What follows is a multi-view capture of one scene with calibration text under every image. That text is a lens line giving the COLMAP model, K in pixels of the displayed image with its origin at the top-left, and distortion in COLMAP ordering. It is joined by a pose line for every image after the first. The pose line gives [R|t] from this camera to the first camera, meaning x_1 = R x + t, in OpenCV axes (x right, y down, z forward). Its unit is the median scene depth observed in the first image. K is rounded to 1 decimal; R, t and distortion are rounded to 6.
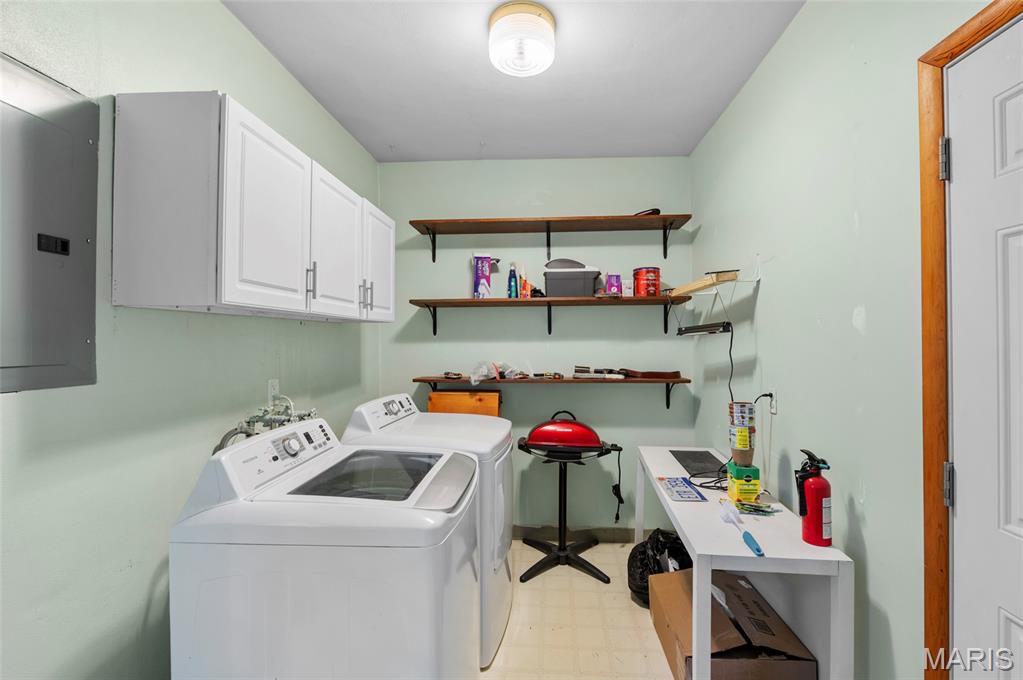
lens RADIAL K [[445.6, 0, 515.9], [0, 445.6, 336.5], [0, 0, 1]] dist [-0.006360, -0.000415]
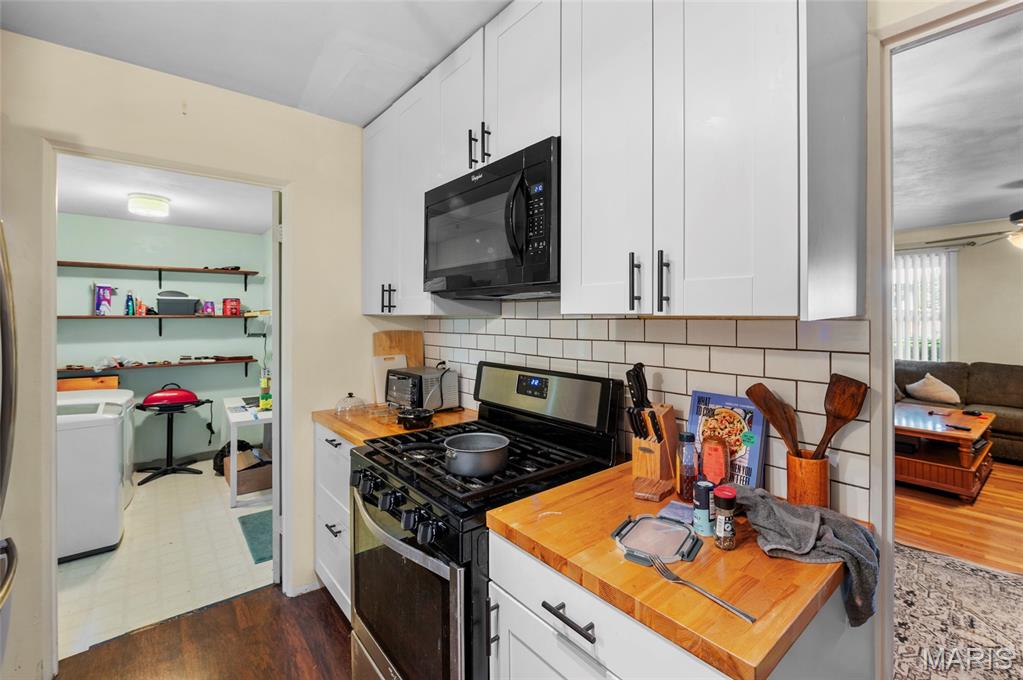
lens RADIAL K [[445.6, 0, 528.9], [0, 445.6, 313.0], [0, 0, 1]] dist [-0.006360, -0.000415]
pose [[0.706310, 0.010408, 0.707827, -0.120467], [-0.008019, 0.999945, -0.006702, -0.092142], [-0.707858, -0.000942, 0.706354, -1.077360]]
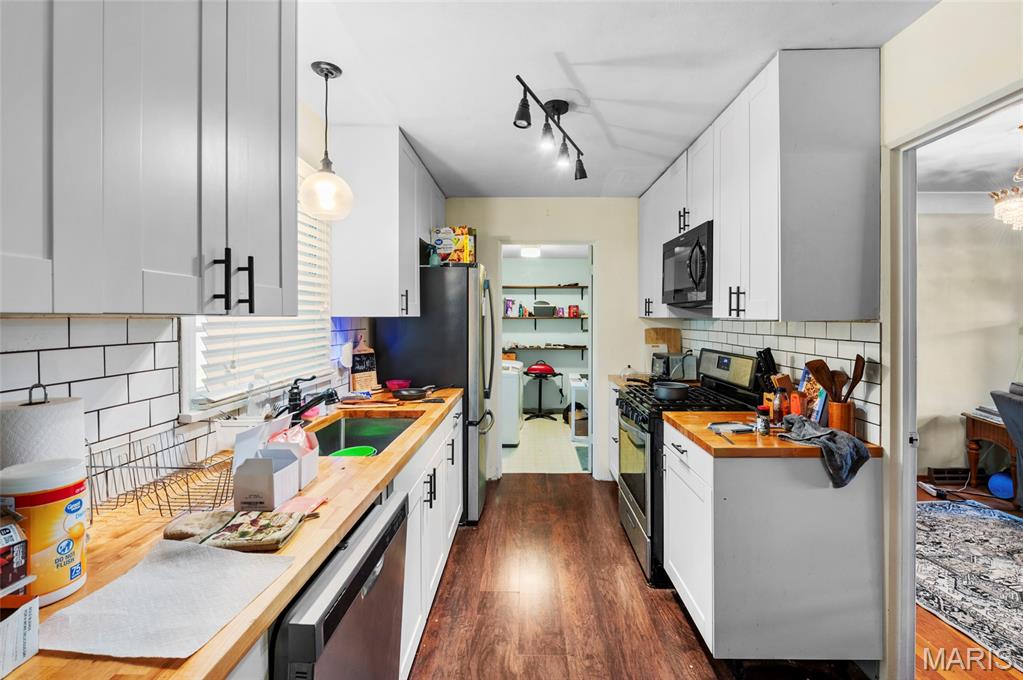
lens RADIAL K [[445.6, 0, 518.6], [0, 445.6, 321.1], [0, 0, 1]] dist [-0.006360, -0.000415]
pose [[0.997992, 0.008697, 0.062744, -0.180947], [-0.009658, 0.999840, 0.015024, -0.096616], [-0.062603, -0.015600, 0.997917, -1.530537]]
